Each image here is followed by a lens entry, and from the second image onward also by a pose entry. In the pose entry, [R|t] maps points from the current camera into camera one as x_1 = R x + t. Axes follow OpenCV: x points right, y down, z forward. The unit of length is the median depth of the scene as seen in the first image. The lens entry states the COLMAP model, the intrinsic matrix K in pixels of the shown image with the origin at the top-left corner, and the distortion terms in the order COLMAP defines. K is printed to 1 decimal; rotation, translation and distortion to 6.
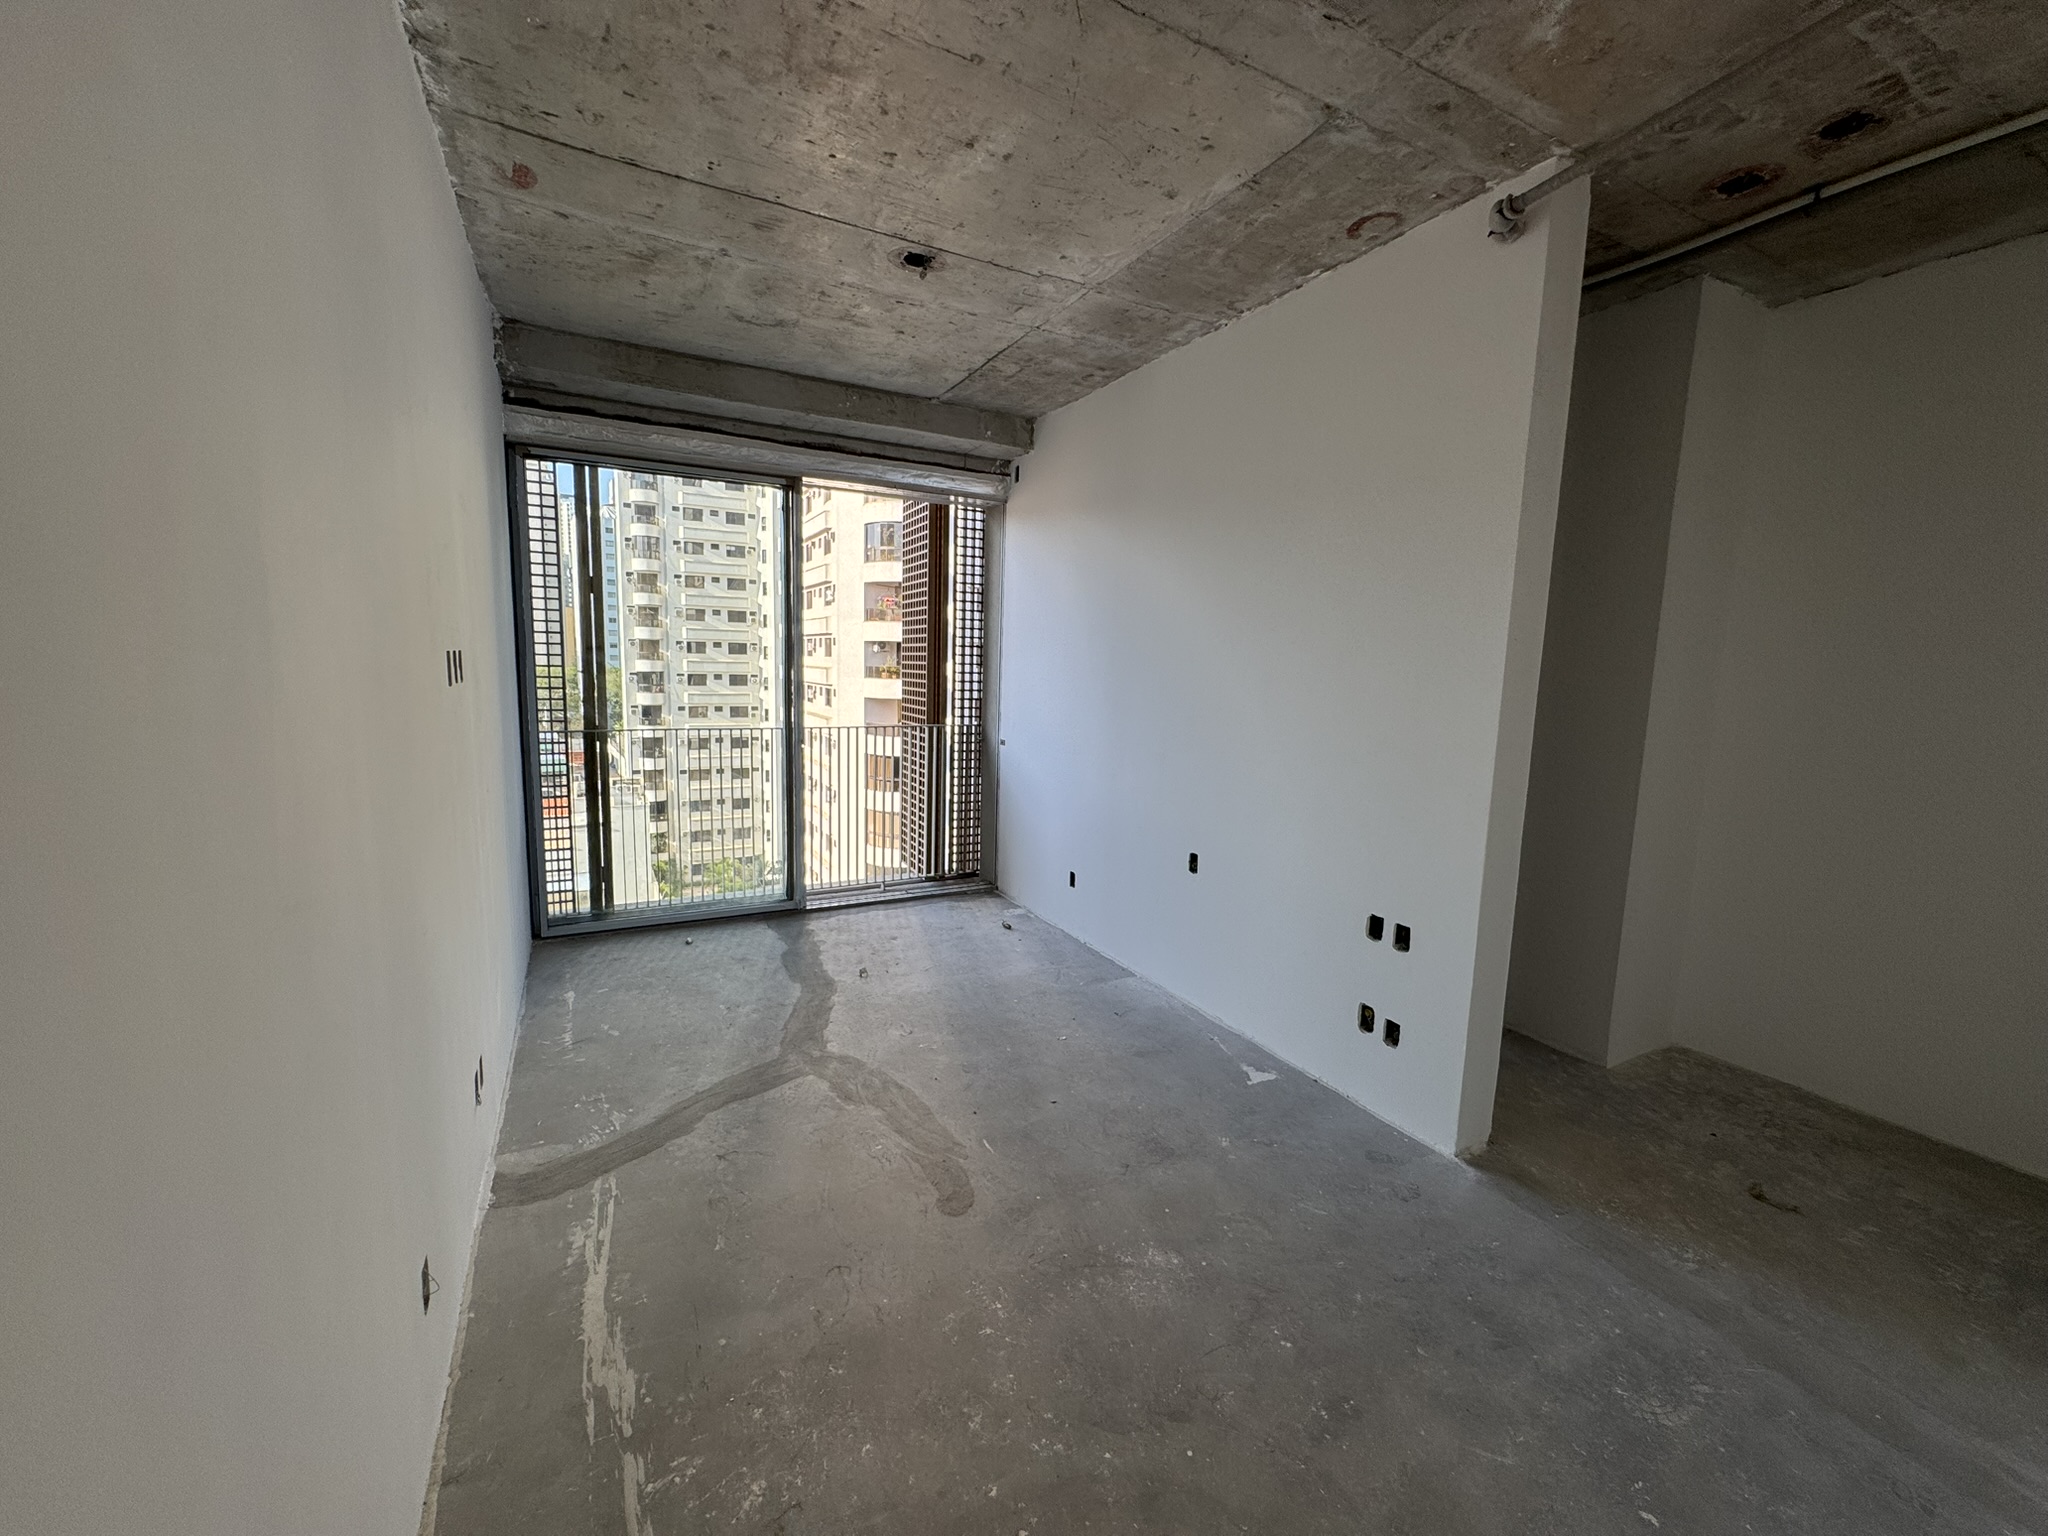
lens RADIAL K [[816.1, 0, 1029.5], [0, 816.1, 764.9], [0, 0, 1]] dist [-0.002341, 0.000280]
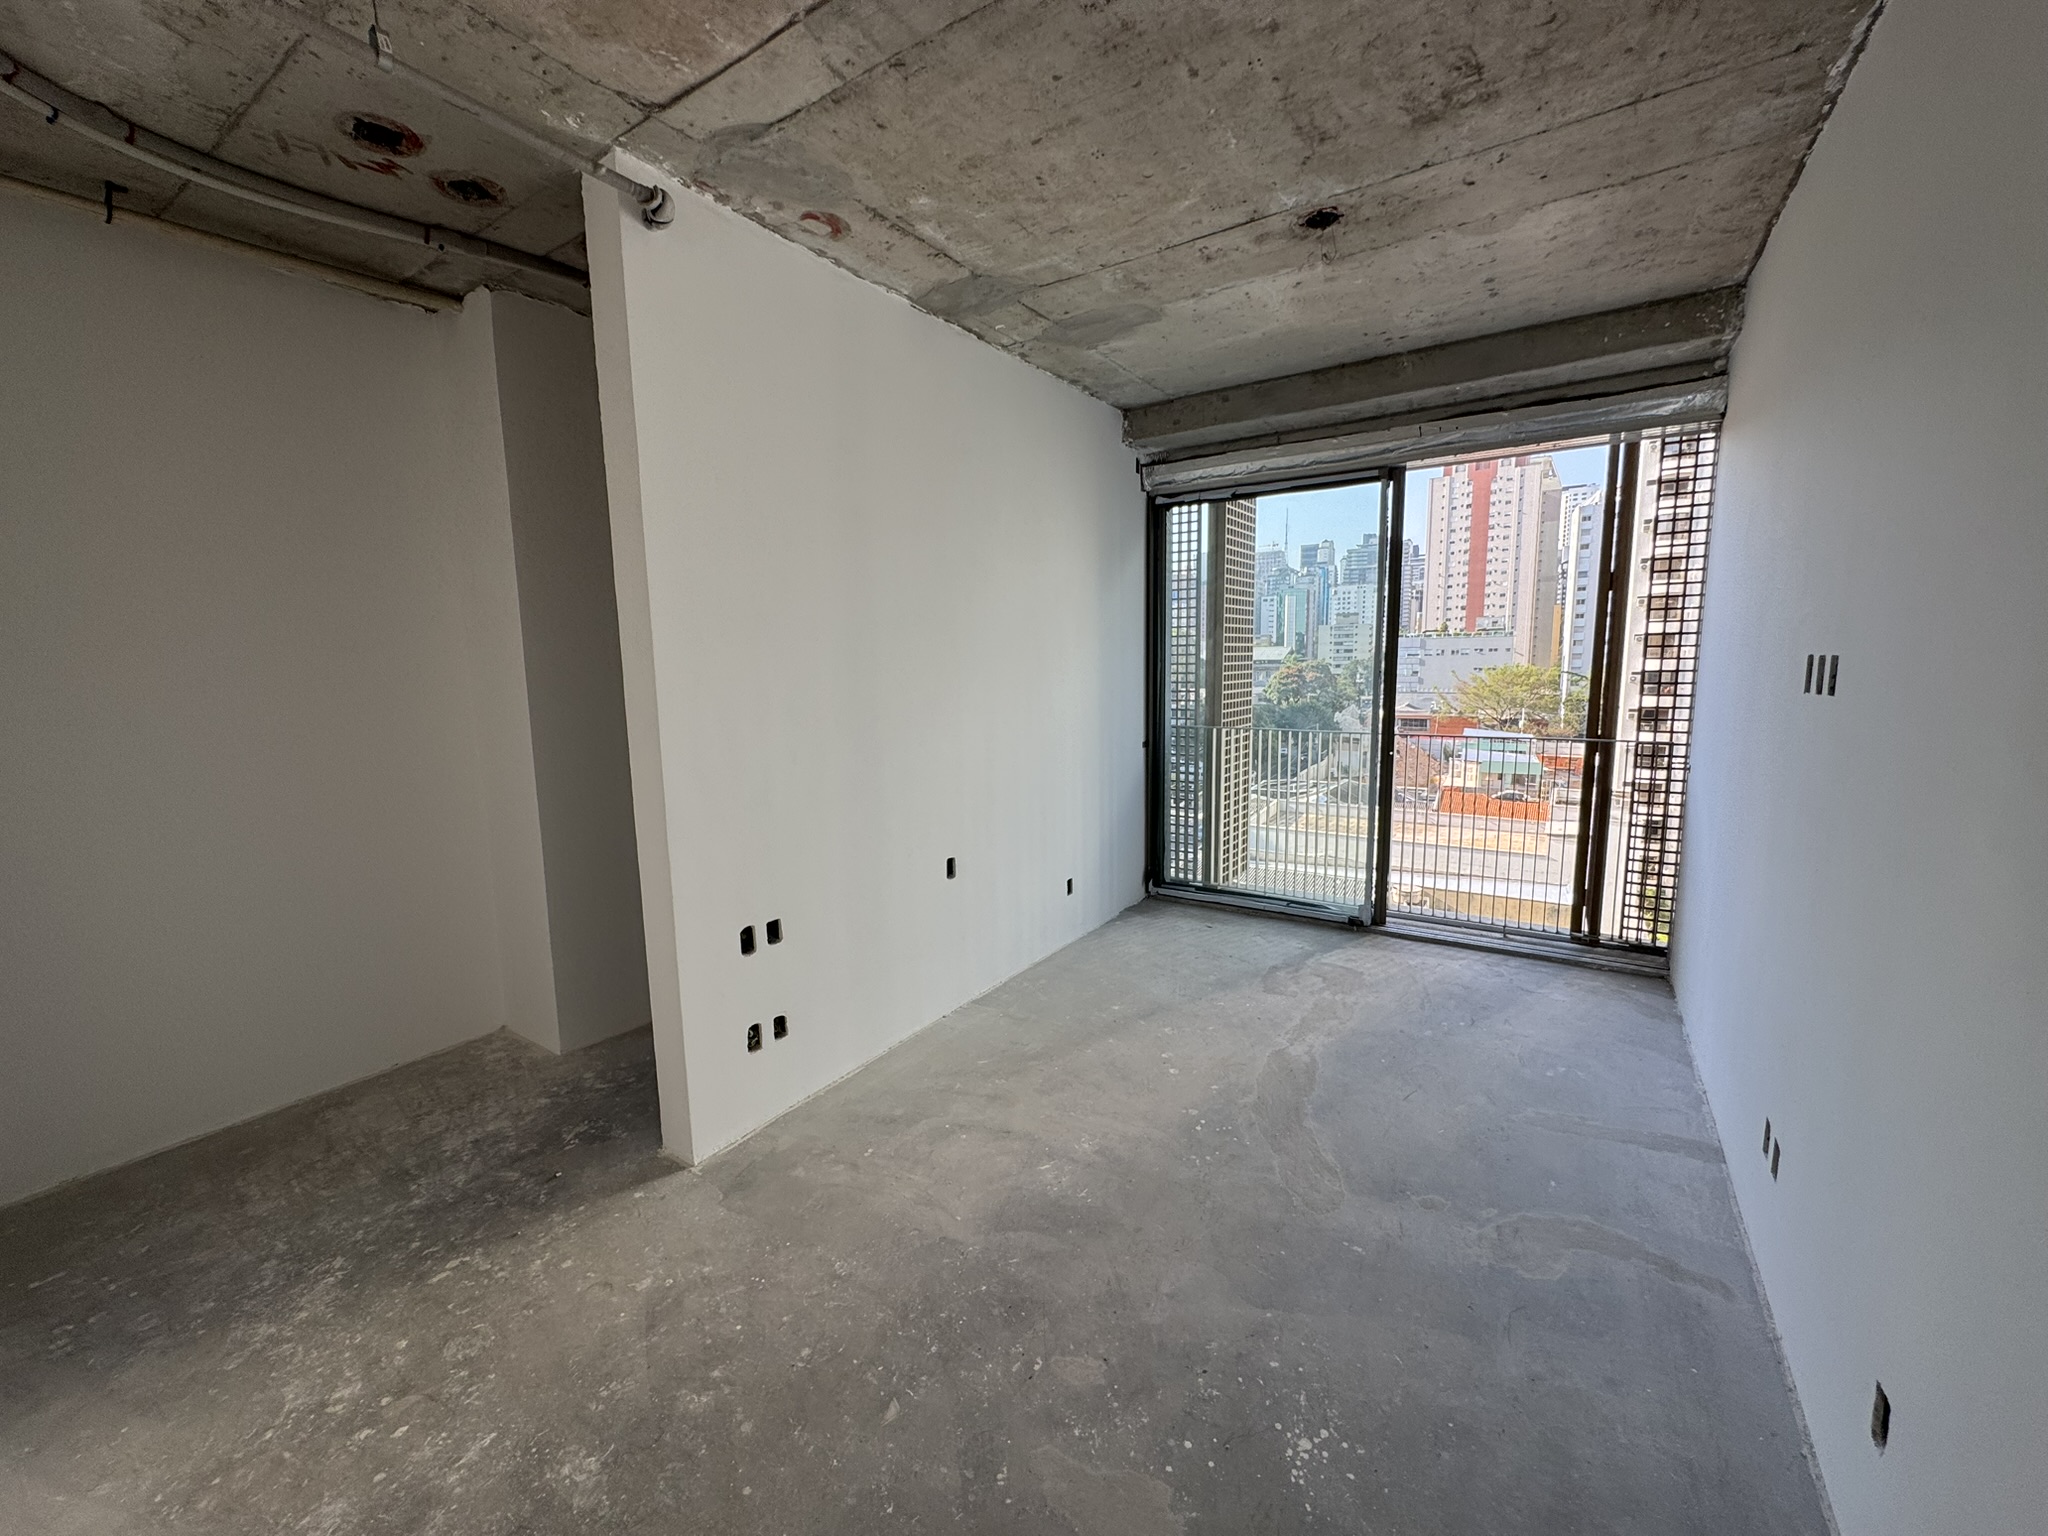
lens RADIAL K [[816.1, 0, 1027.3], [0, 816.1, 772.4], [0, 0, 1]] dist [-0.002341, 0.000280]
pose [[0.464030, 0.085055, -0.881727, 0.343570], [-0.080859, 0.995291, 0.053455, -0.018986], [0.882121, 0.046491, 0.468722, 0.197294]]
